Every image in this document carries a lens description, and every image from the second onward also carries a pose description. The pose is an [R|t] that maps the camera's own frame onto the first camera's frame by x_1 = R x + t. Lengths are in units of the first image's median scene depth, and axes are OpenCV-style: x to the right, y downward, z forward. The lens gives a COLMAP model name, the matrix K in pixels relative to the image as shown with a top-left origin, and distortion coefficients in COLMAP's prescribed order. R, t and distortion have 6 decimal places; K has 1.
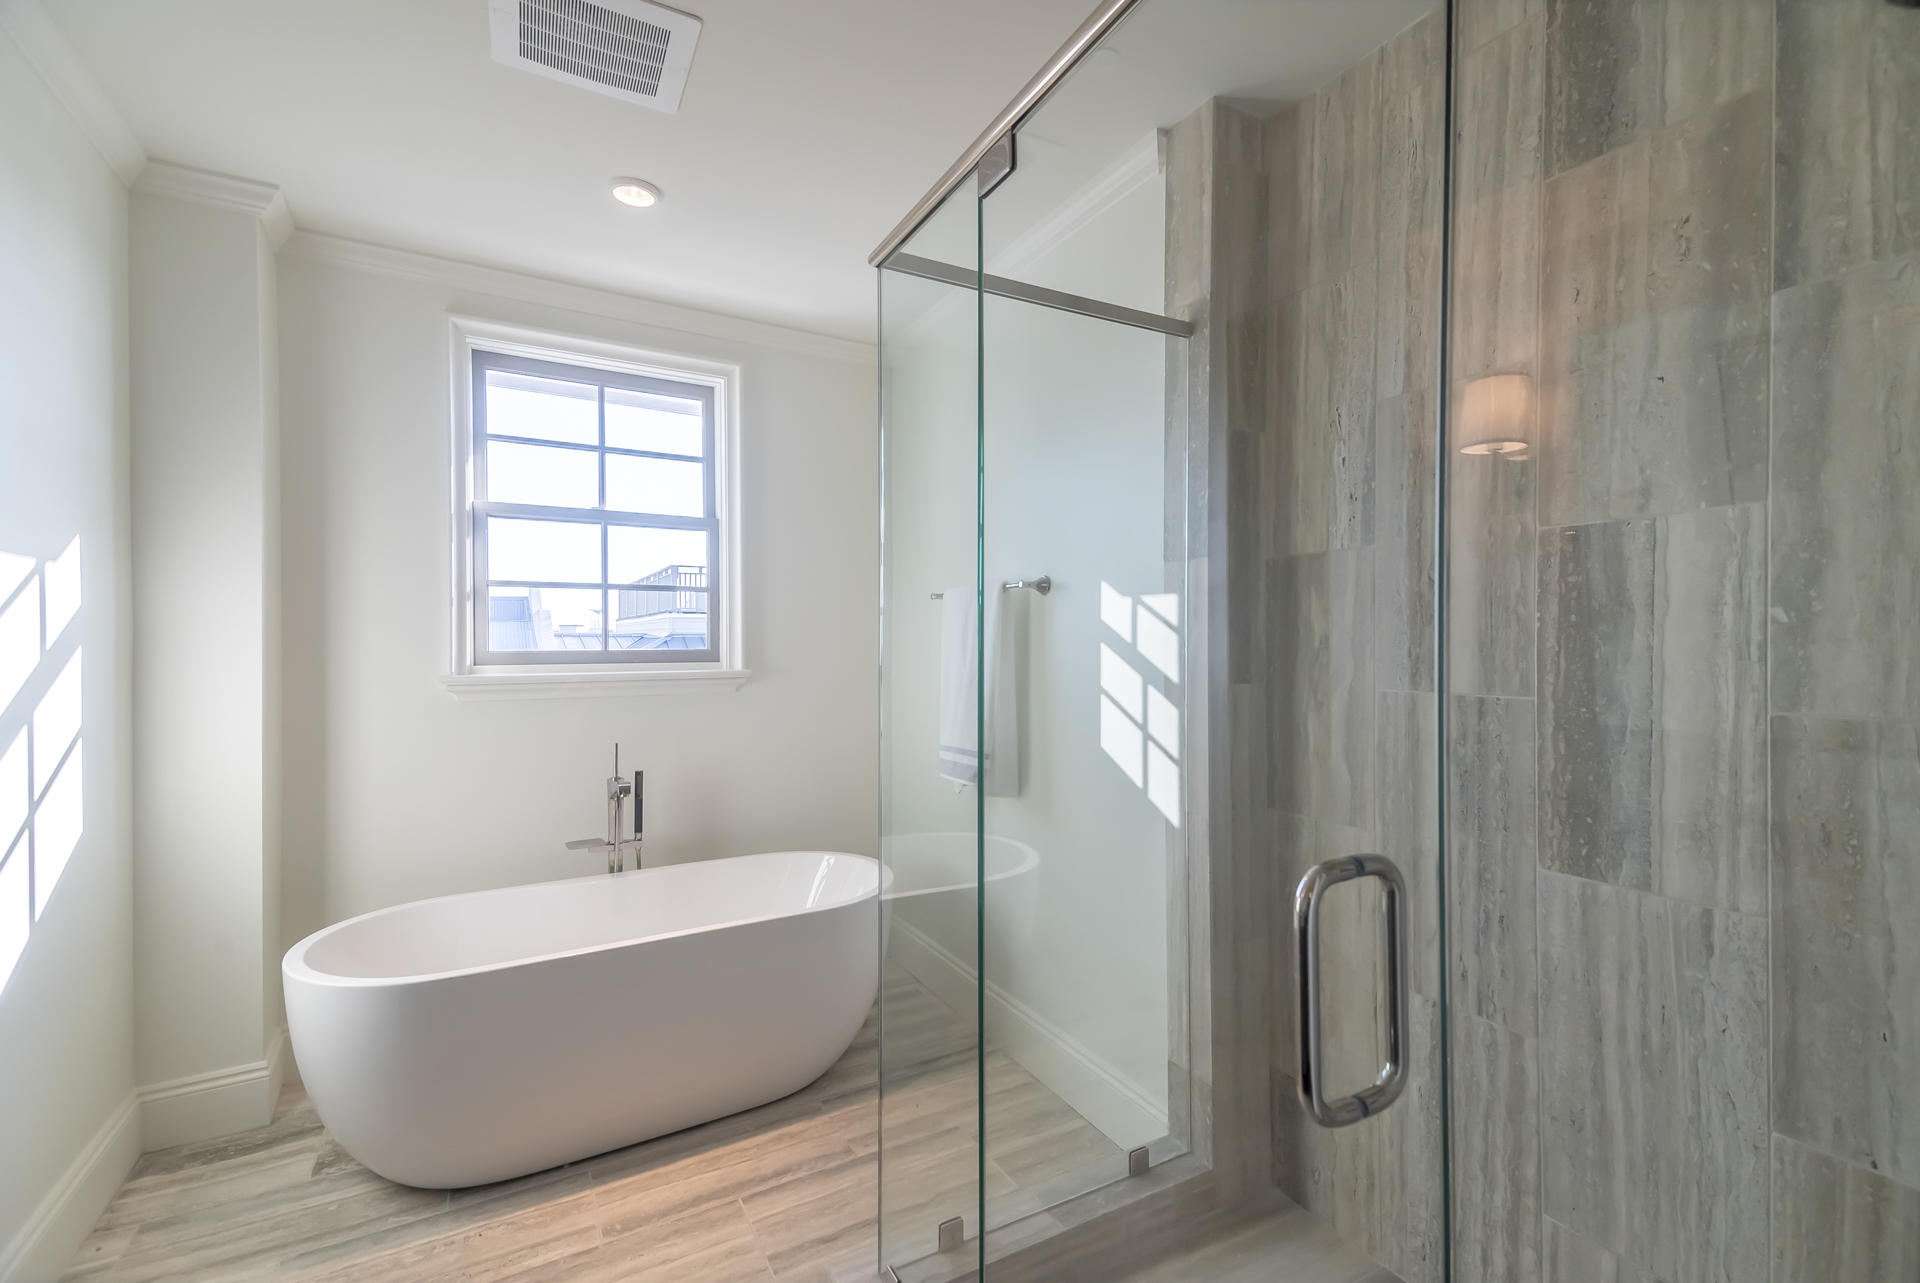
lens RADIAL K [[816.5, 0, 954.4], [0, 816.5, 639.7], [0, 0, 1]] dist [0.013807, -0.004050]
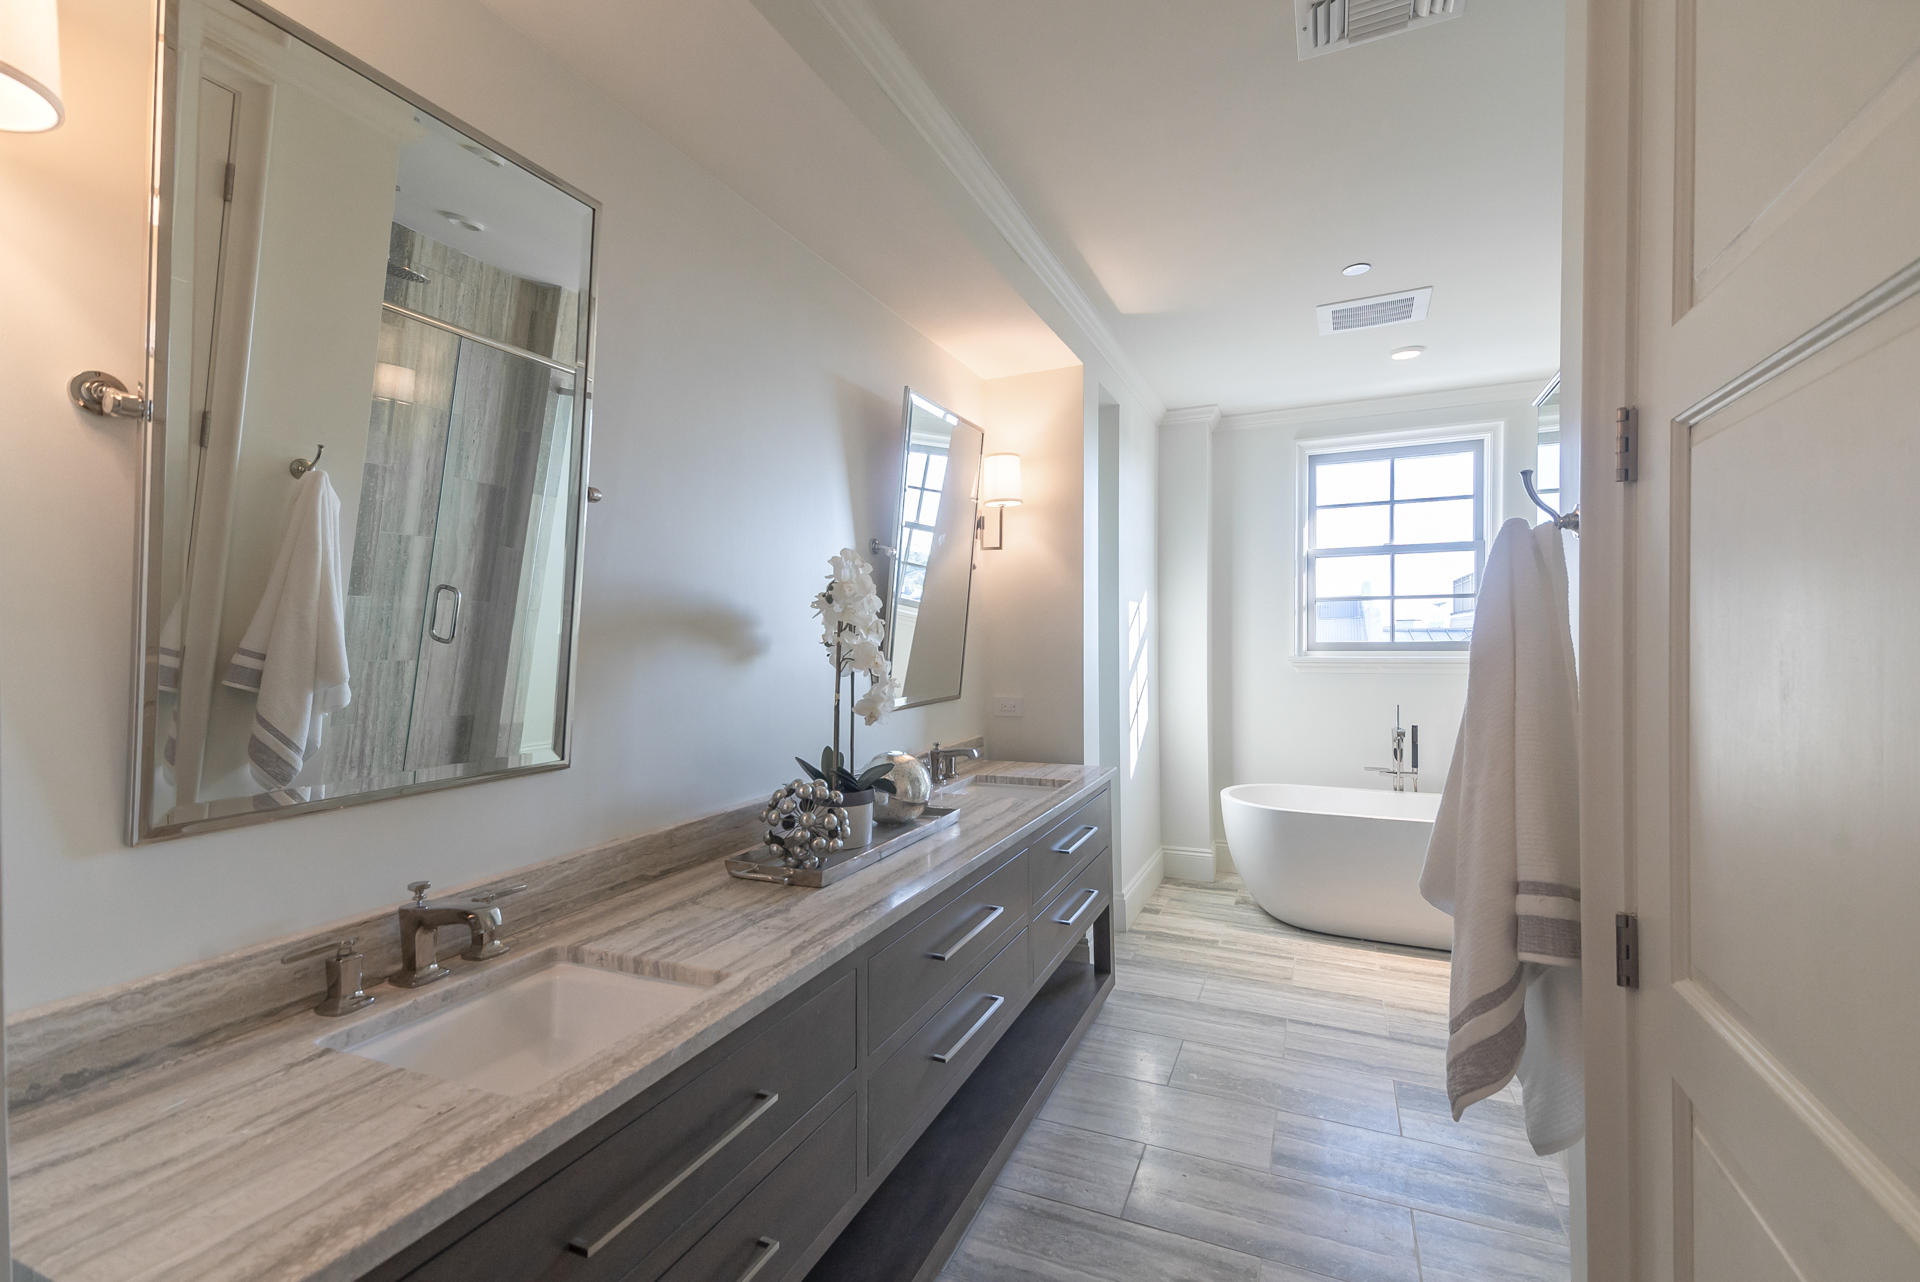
lens RADIAL K [[828.3, 0, 959.4], [0, 828.3, 644.9], [0, 0, 1]] dist [0.027835, -0.007492]
pose [[0.604415, 0.003470, -0.796662, 0.304570], [0.002620, 0.999976, 0.006344, 0.006973], [0.796666, -0.005922, 0.604391, -0.537328]]
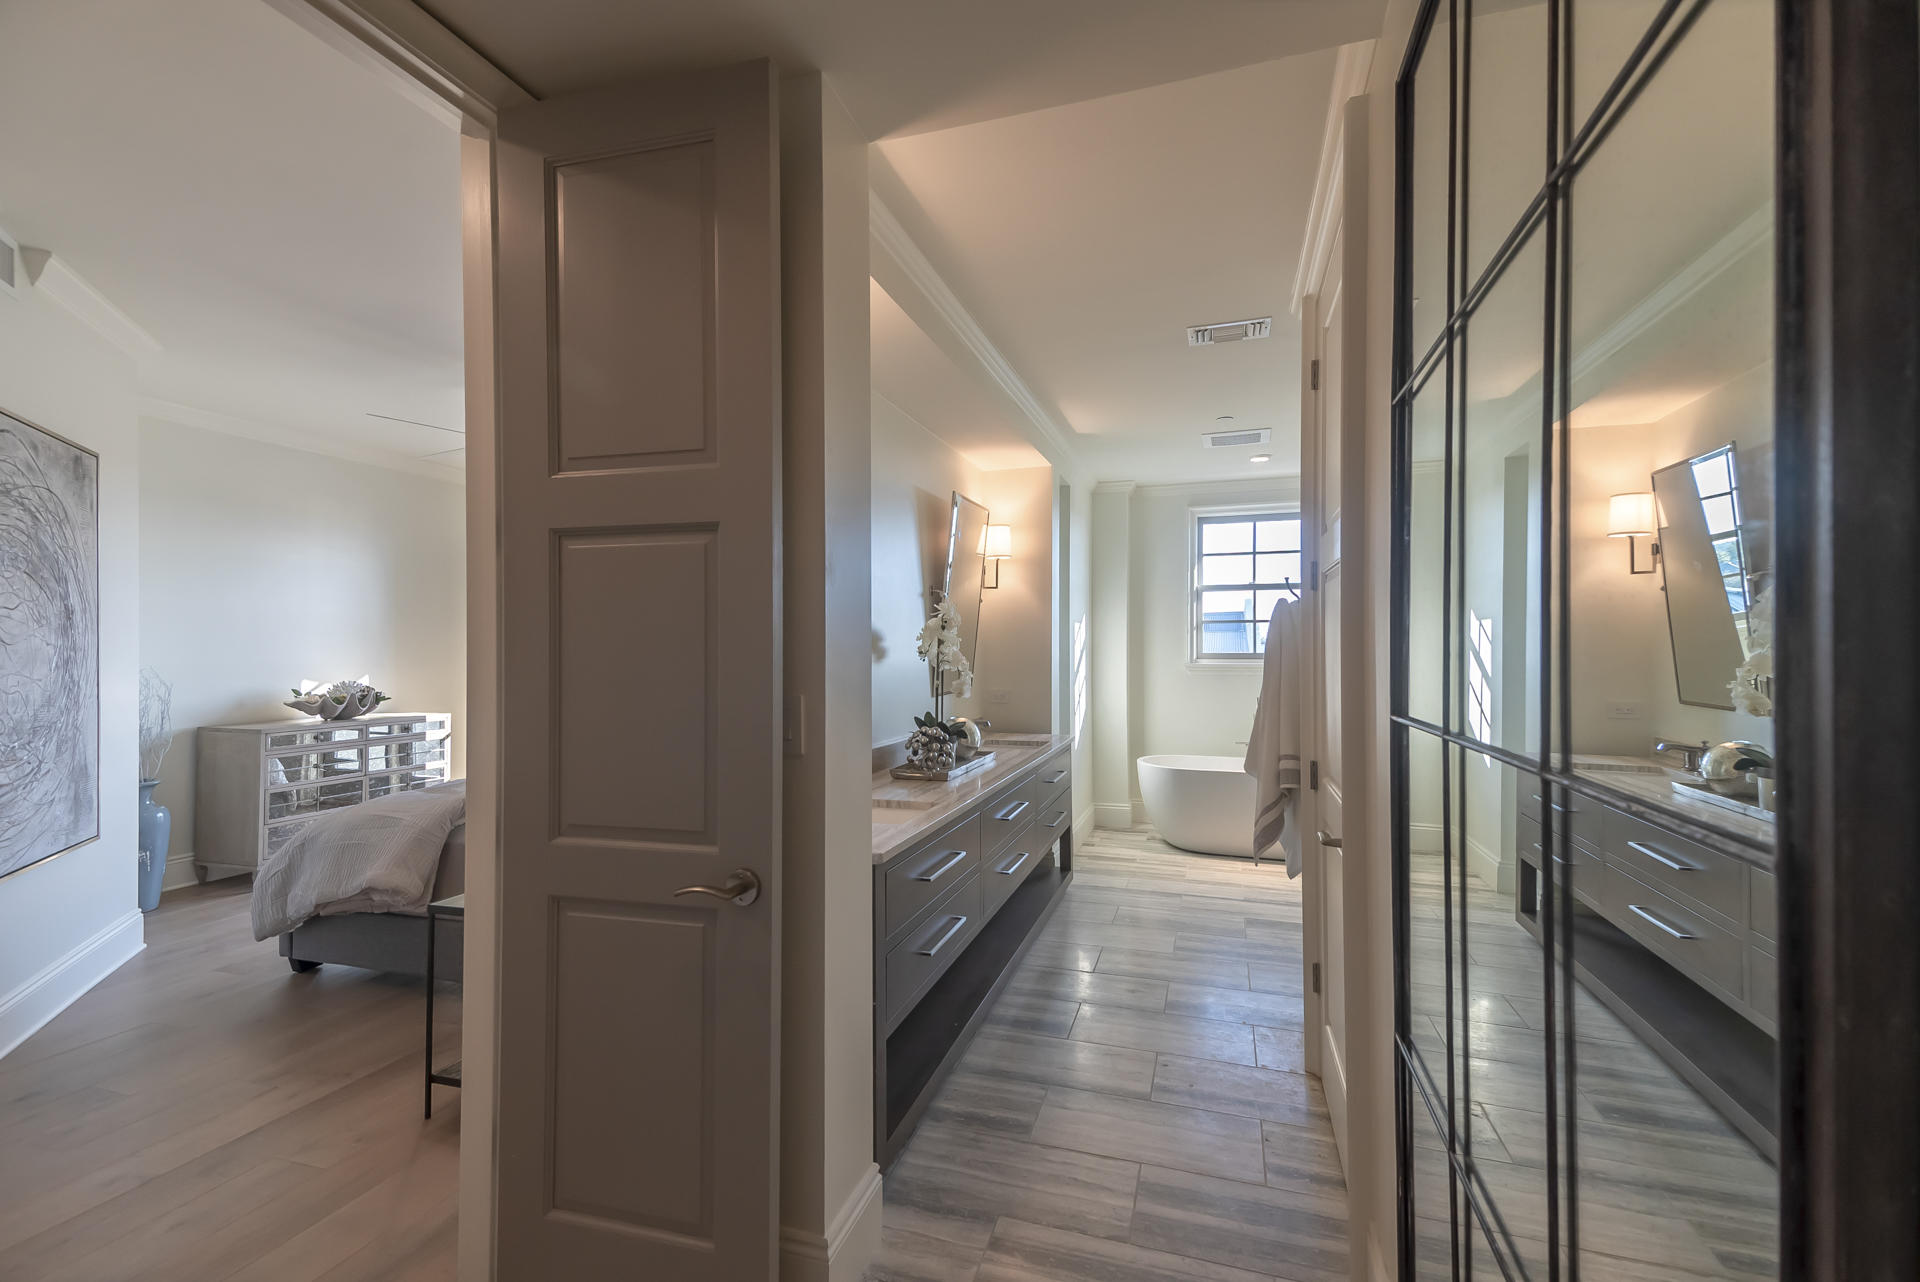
lens RADIAL K [[828.3, 0, 962.8], [0, 828.3, 643.5], [0, 0, 1]] dist [0.027835, -0.007492]
pose [[0.694942, -0.002764, -0.719061, 0.588831], [-0.003152, 0.999971, -0.006890, 0.006001], [0.719059, 0.007055, 0.694913, -1.016336]]
